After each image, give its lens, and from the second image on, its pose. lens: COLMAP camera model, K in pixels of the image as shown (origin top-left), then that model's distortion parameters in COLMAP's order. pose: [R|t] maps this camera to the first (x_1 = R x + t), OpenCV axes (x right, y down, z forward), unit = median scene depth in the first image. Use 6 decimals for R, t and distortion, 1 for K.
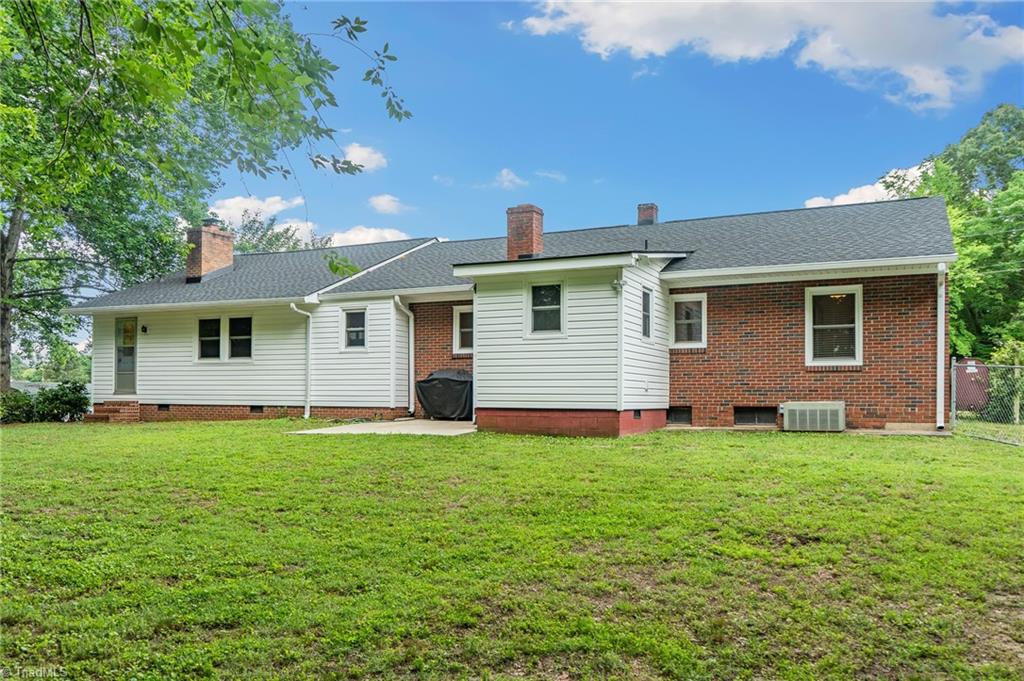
lens RADIAL K [[835.6, 0, 516.9], [0, 835.6, 343.2], [0, 0, 1]] dist [0.012403, 0.003763]
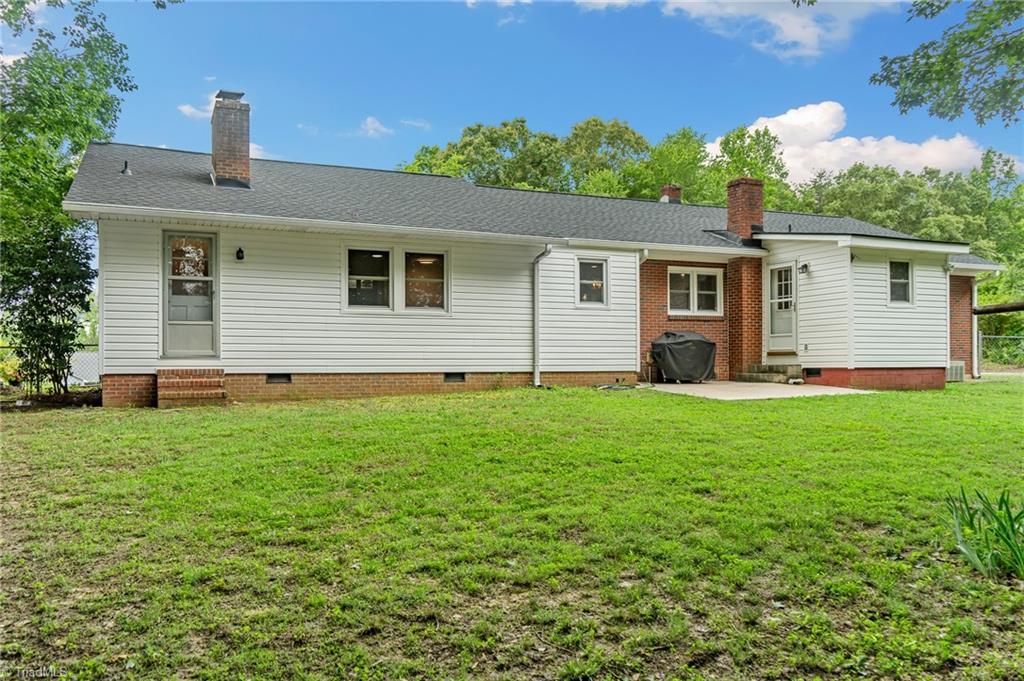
lens RADIAL K [[835.6, 0, 515.7], [0, 835.6, 342.6], [0, 0, 1]] dist [0.012403, 0.003763]
pose [[0.635702, 0.007902, 0.771894, -0.890269], [-0.043358, 0.998735, 0.025483, 0.026772], [-0.770716, -0.049667, 0.635241, 0.494301]]
